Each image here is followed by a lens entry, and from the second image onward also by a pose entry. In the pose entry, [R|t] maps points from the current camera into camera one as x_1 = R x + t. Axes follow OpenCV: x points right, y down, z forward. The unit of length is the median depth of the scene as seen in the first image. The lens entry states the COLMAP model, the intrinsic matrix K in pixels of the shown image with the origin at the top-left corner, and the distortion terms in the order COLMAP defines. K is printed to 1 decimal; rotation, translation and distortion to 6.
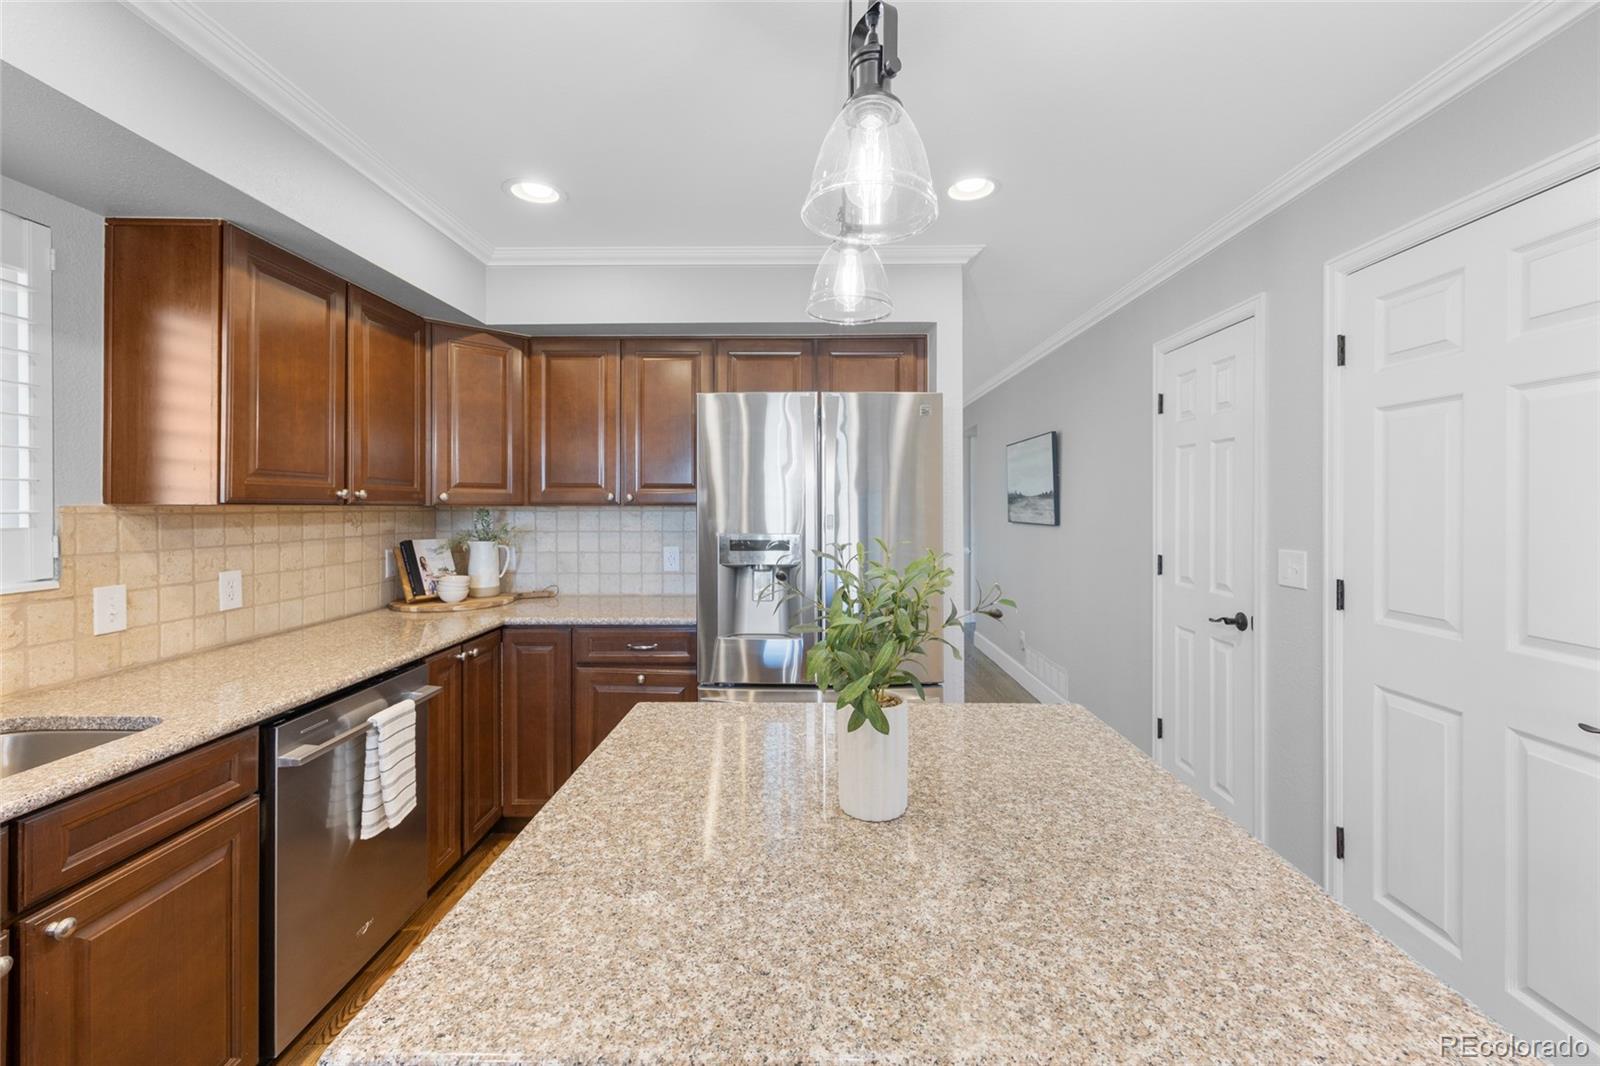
lens RADIAL K [[638.0, 0, 794.1], [0, 638.0, 504.1], [0, 0, 1]] dist [0.003010, -0.000524]
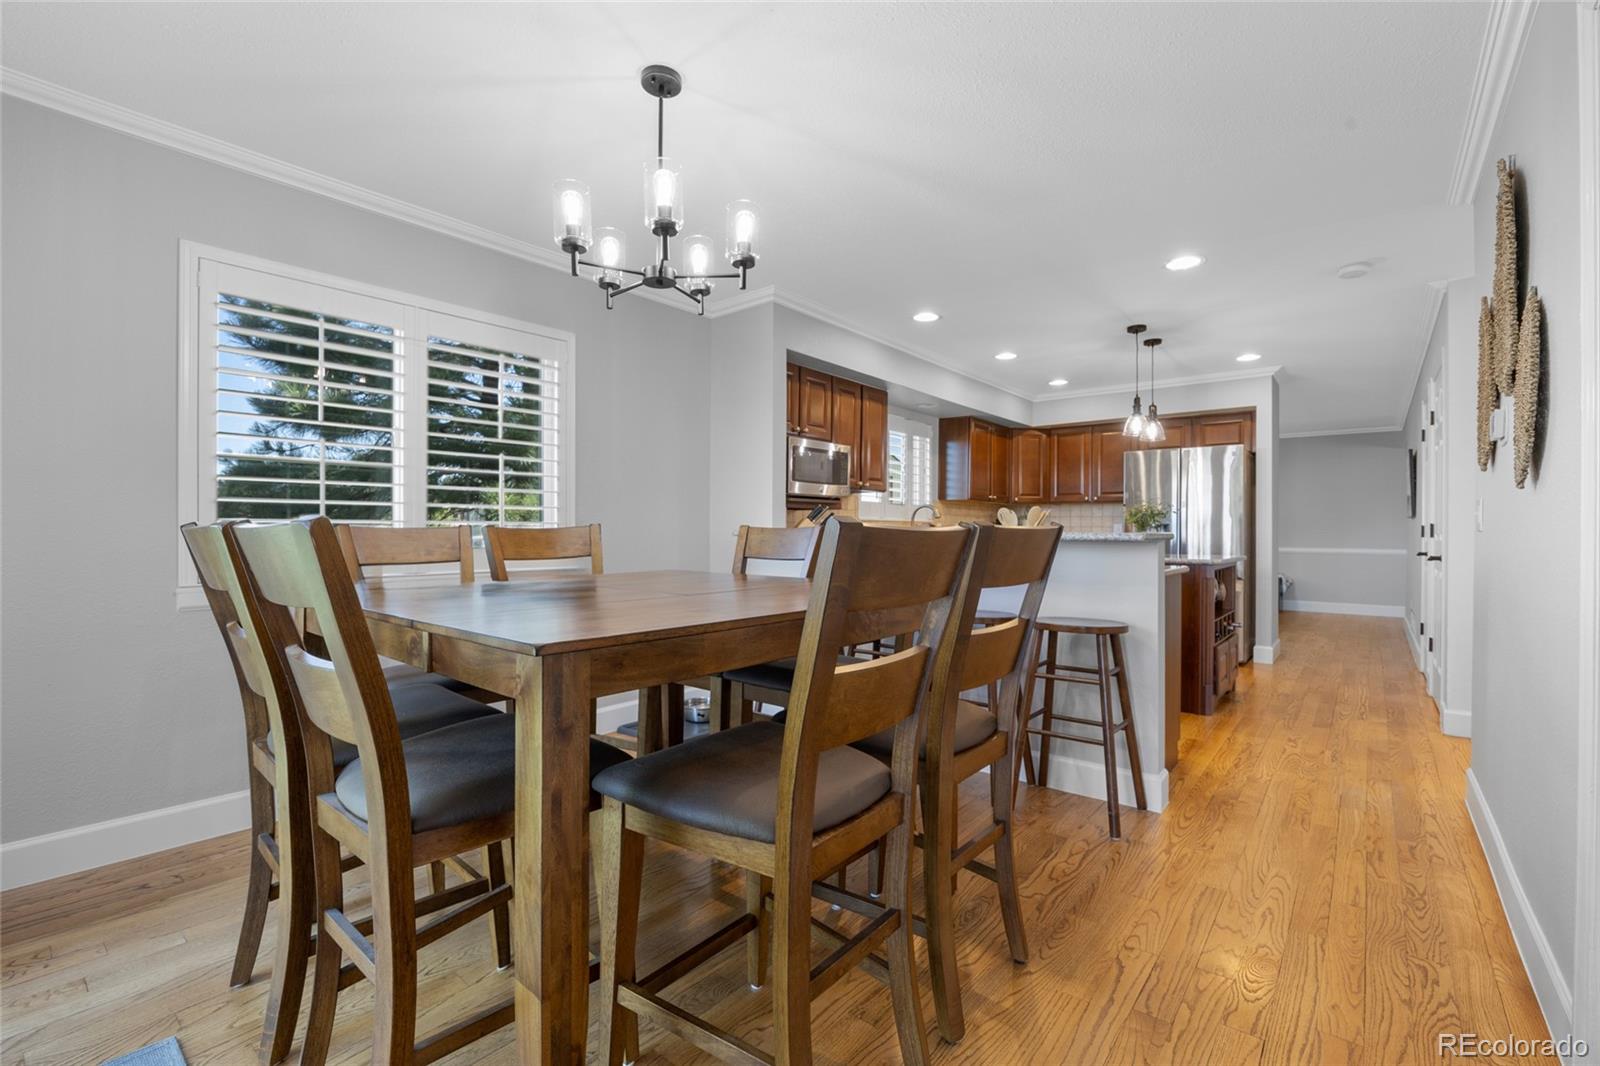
lens RADIAL K [[706.3, 0, 792.4], [0, 706.3, 527.5], [0, 0, 1]] dist [-0.012957, 0.000917]
pose [[0.787084, 0.002156, -0.616842, 0.541870], [-0.006935, 0.999962, -0.005354, 0.142598], [0.616807, 0.008491, 0.787069, -2.024161]]
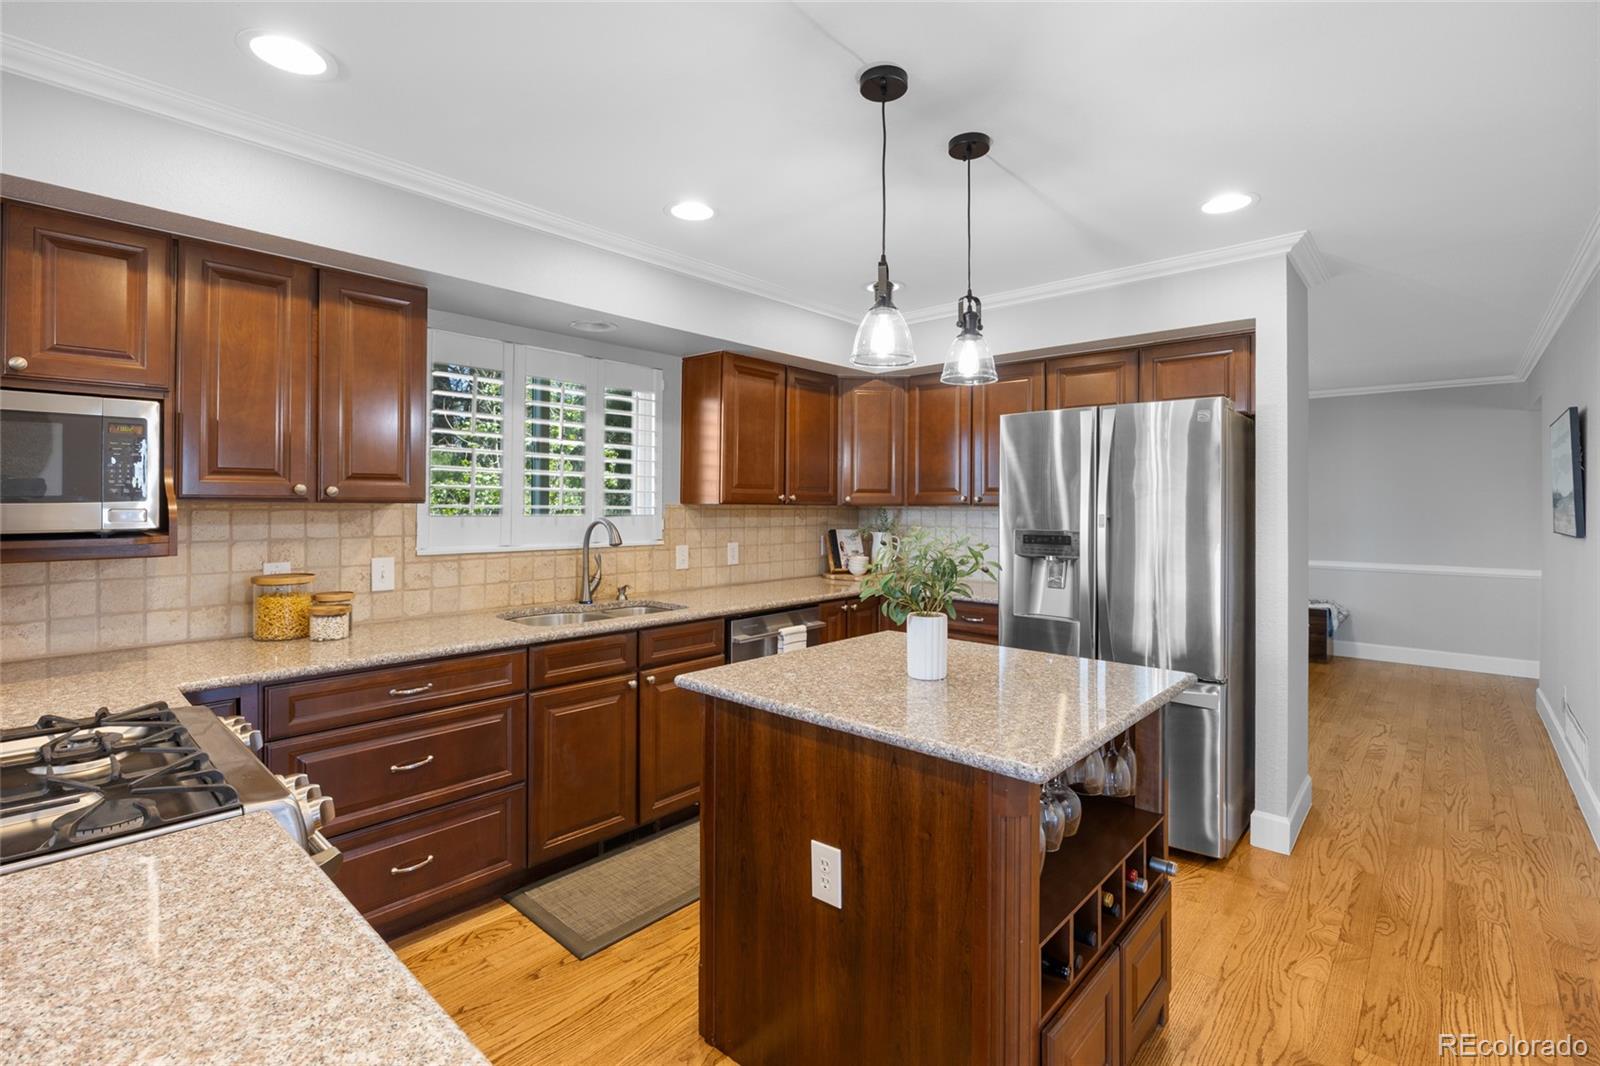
lens RADIAL K [[706.3, 0, 800.7], [0, 706.3, 494.1], [0, 0, 1]] dist [-0.012957, 0.000917]
pose [[0.752117, -0.004736, -0.659013, 0.504978], [-0.005701, 0.999890, -0.013693, -0.000892], [0.659005, 0.014056, 0.752007, -0.311224]]
